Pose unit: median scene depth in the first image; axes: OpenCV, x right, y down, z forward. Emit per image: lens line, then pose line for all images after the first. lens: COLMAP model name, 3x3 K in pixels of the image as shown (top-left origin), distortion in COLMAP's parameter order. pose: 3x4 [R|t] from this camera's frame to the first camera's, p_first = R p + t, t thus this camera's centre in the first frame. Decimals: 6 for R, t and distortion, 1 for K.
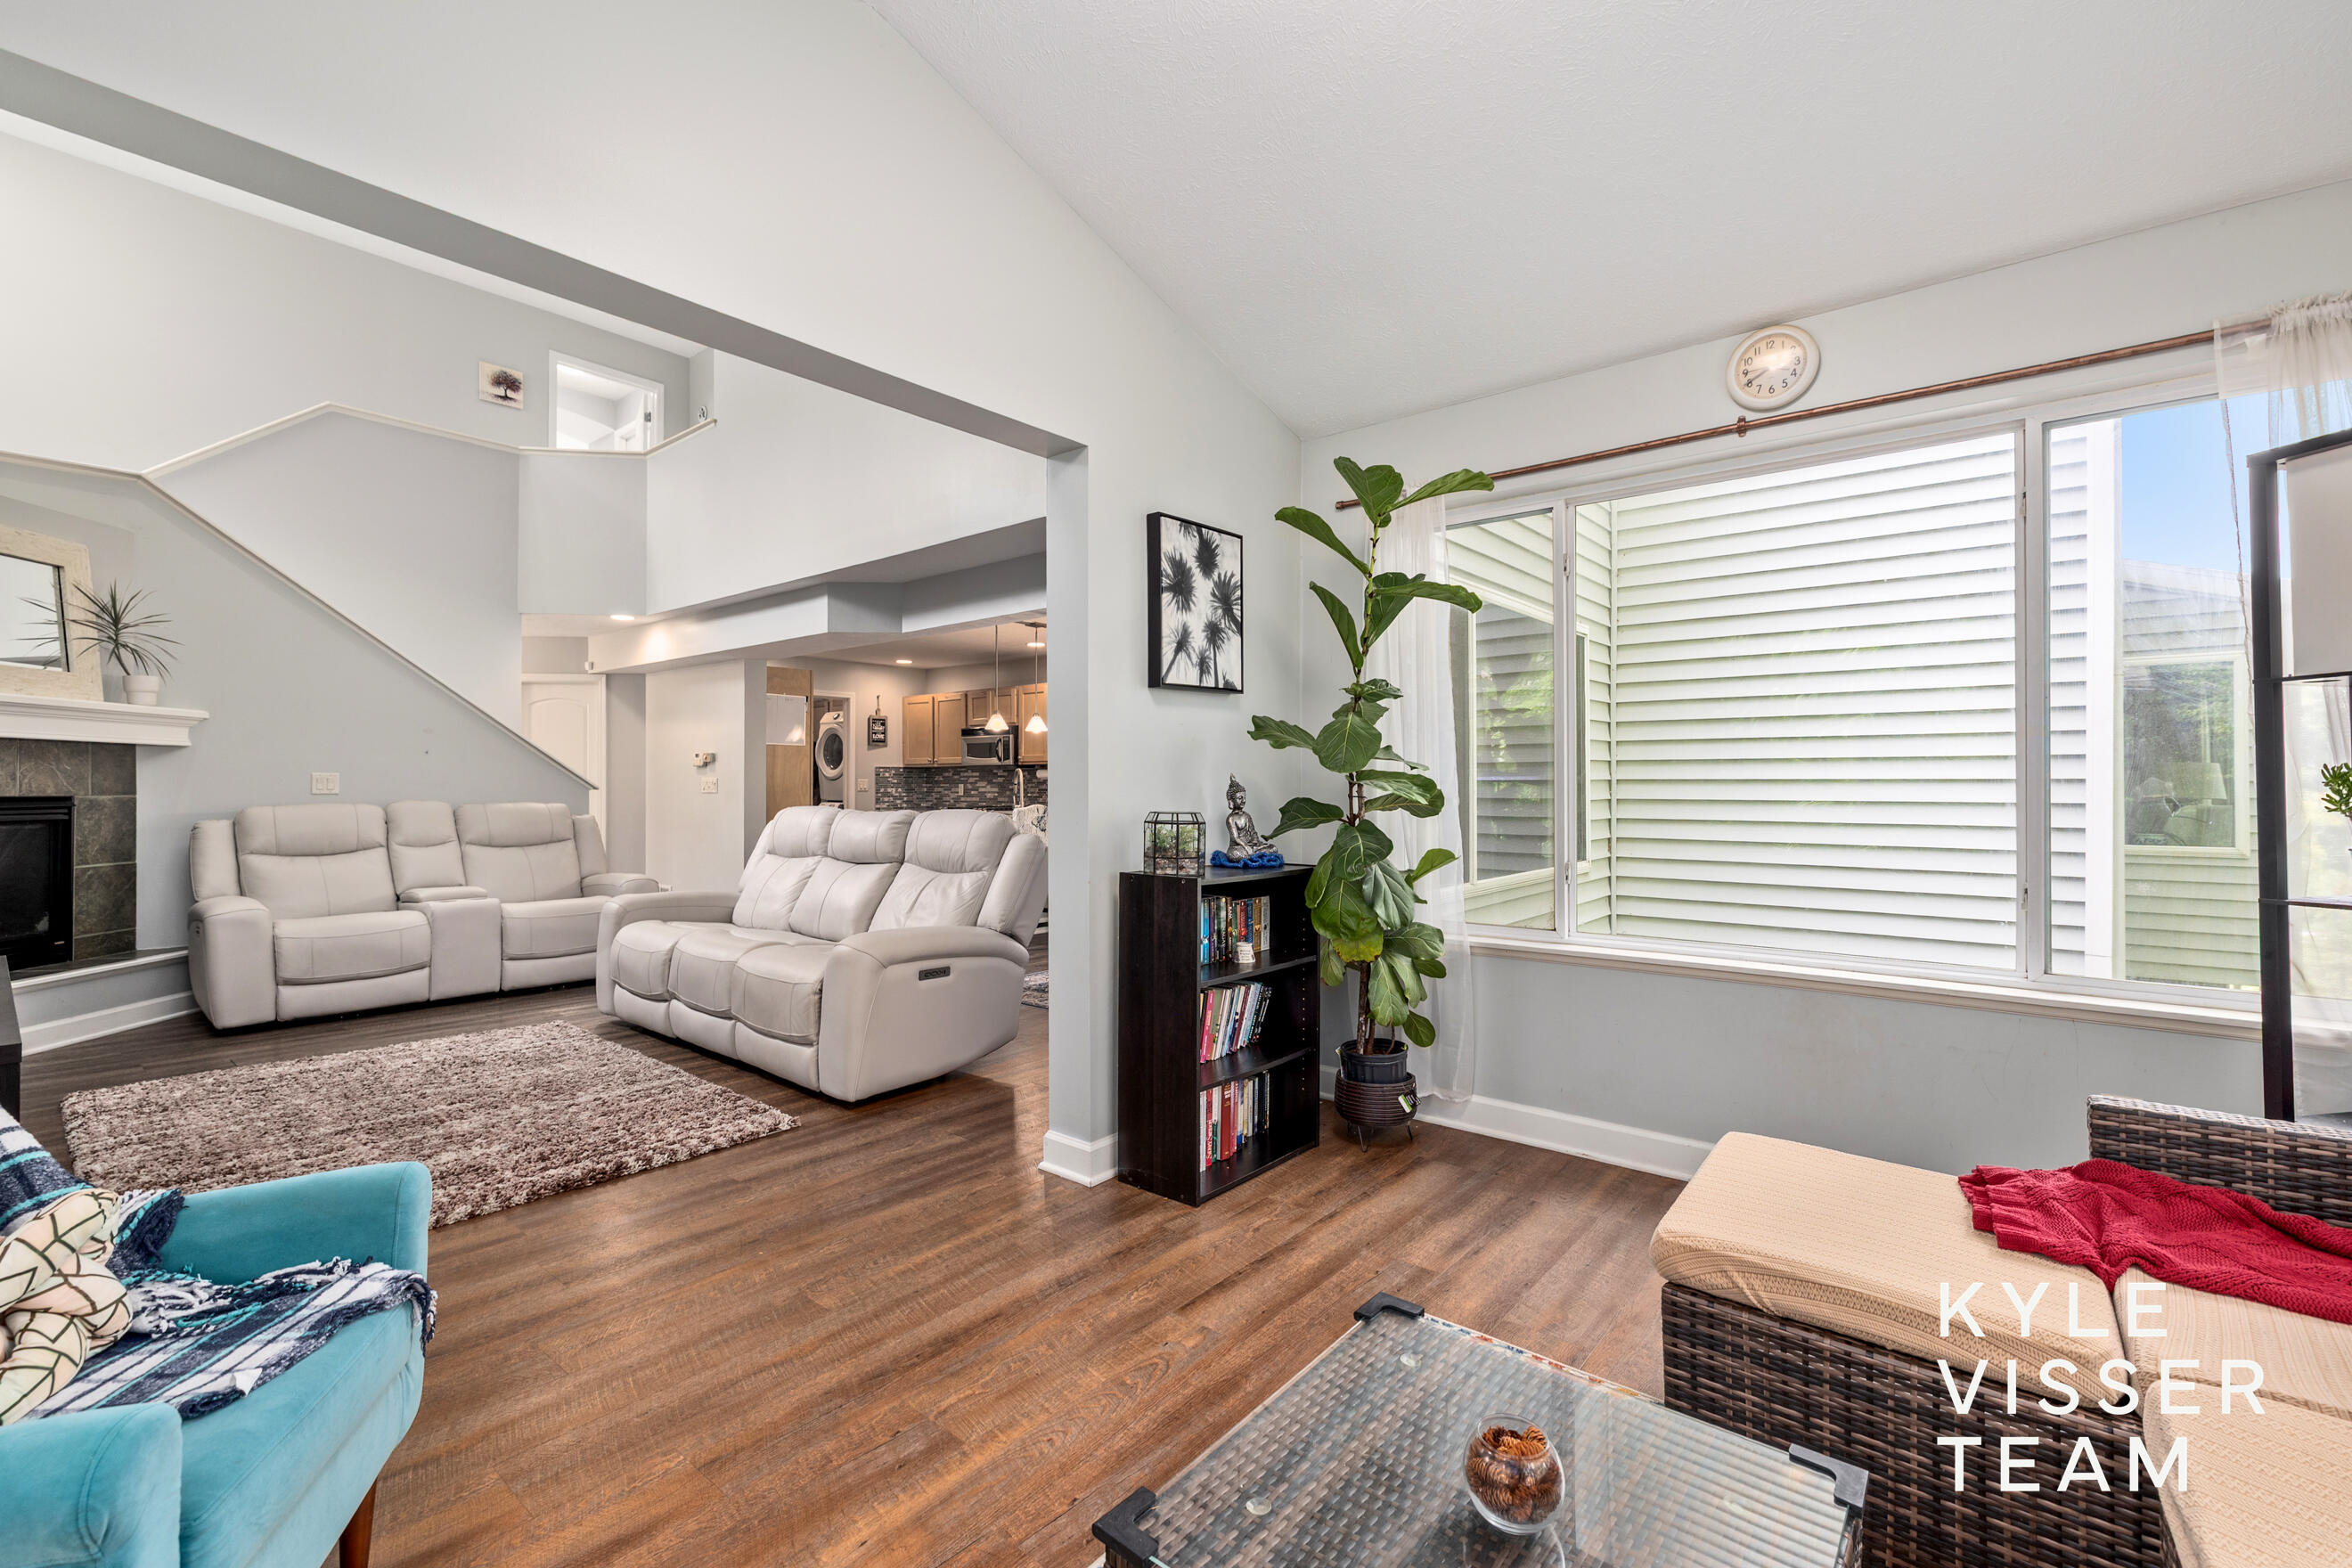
lens RADIAL K [[999.9, 0, 1185.2], [0, 999.9, 780.6], [0, 0, 1]] dist [-0.009825, 0.001469]
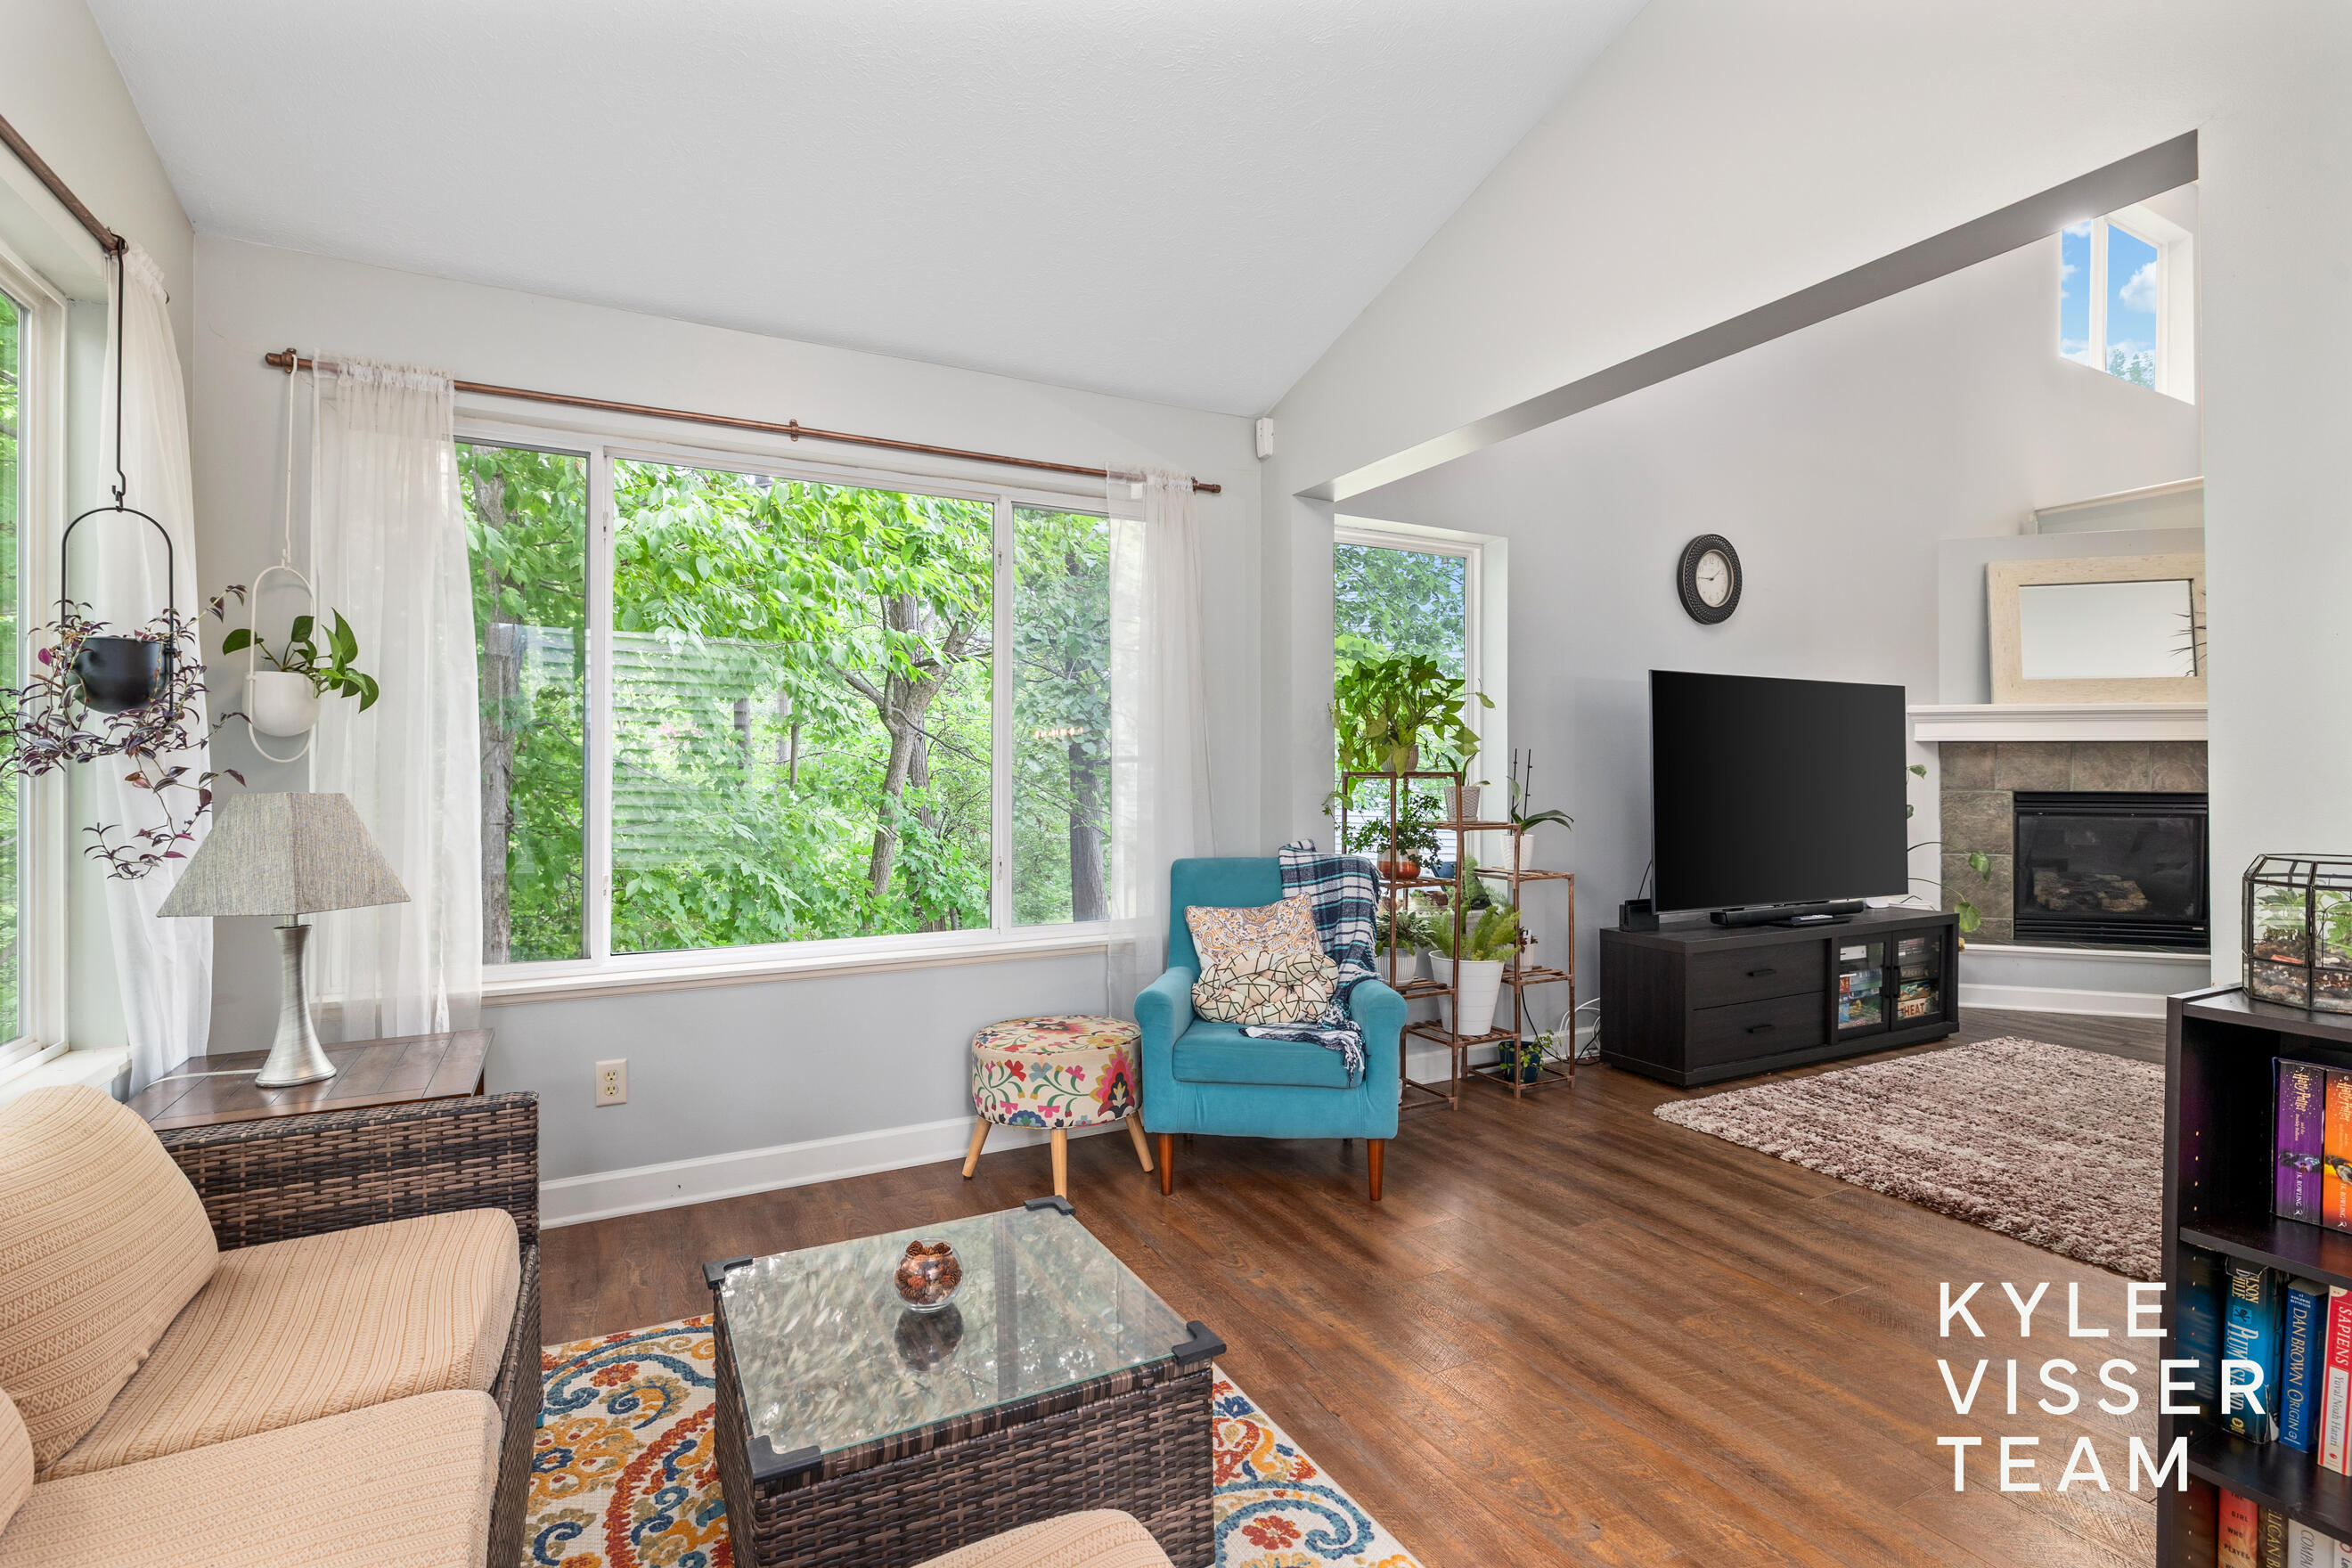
lens RADIAL K [[1073.2, 0, 1174.3], [0, 1073.2, 781.2], [0, 0, 1]] dist [-0.010476, 0.000183]
pose [[-0.401138, 0.003795, -0.916010, 0.328205], [0.004129, 0.999989, 0.002335, -0.003171], [0.916008, -0.002846, -0.401149, 0.397308]]
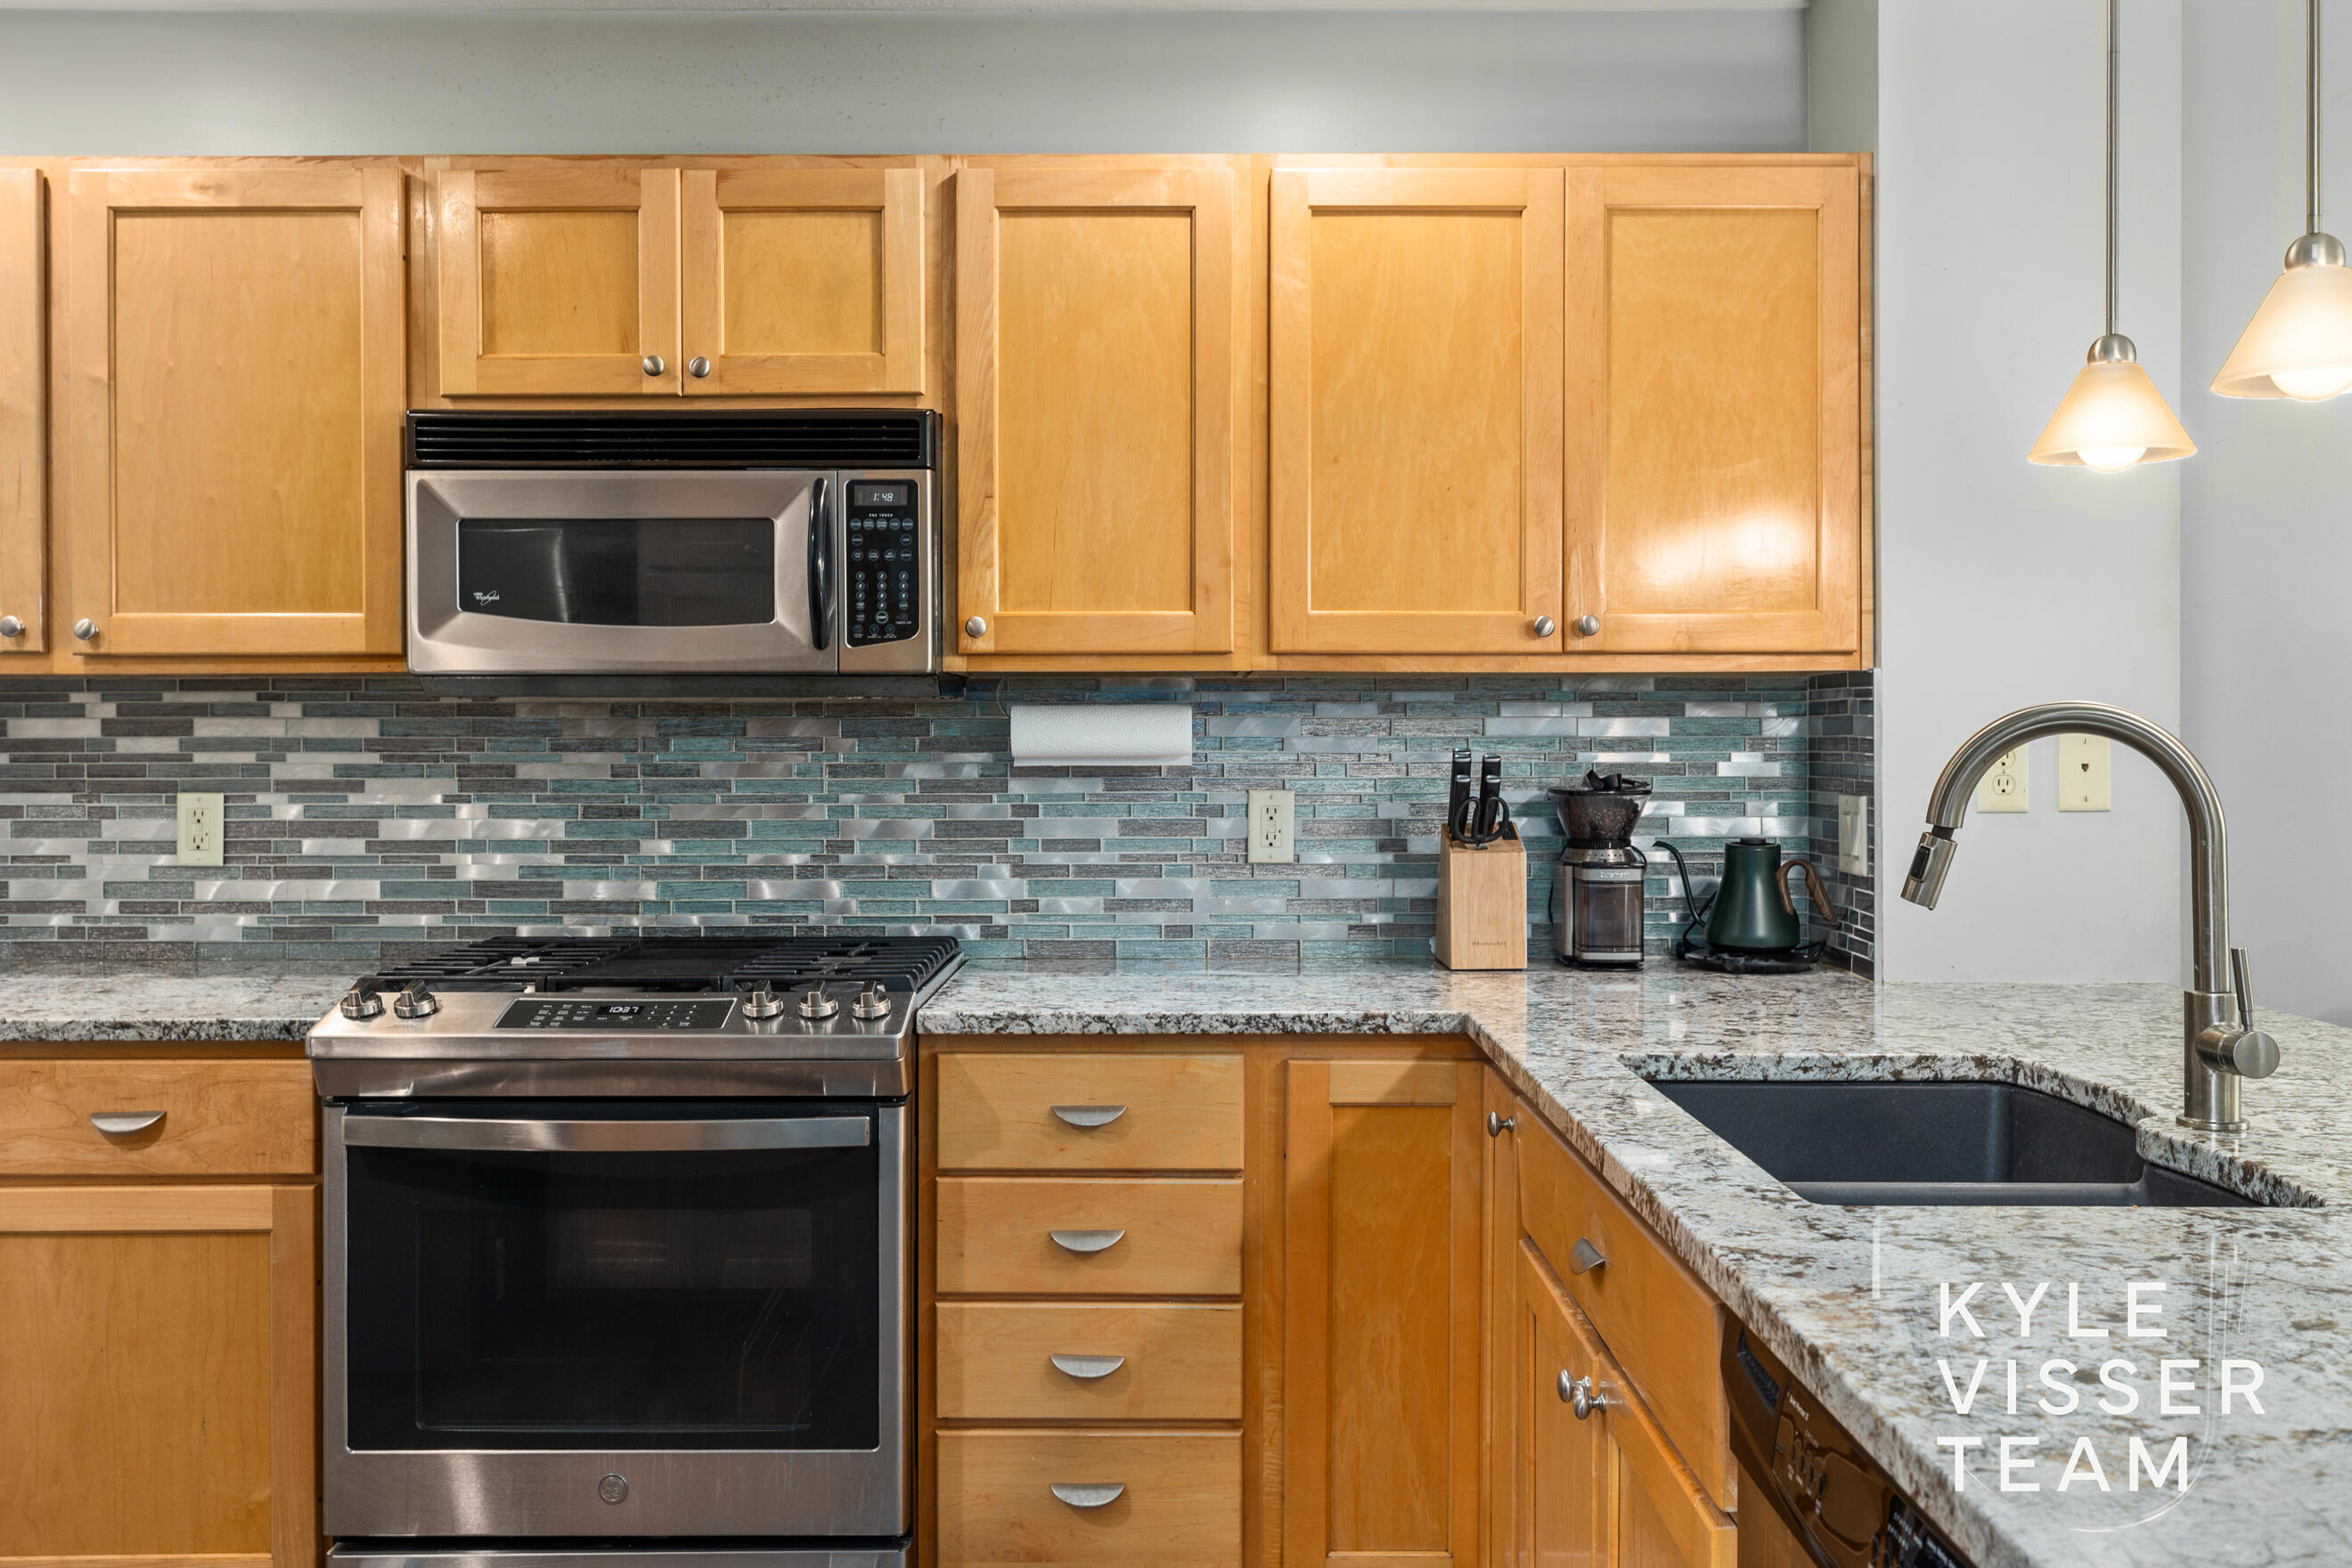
lens RADIAL K [[2029.1, 0, 1190.1], [0, 2029.1, 750.5], [0, 0, 1]] dist [-0.001065, 0.004606]
pose [[0.777647, -0.005495, 0.628677, -0.624260], [-0.002980, 0.999918, 0.012425, -0.014859], [-0.628694, -0.011536, 0.777567, 1.381918]]
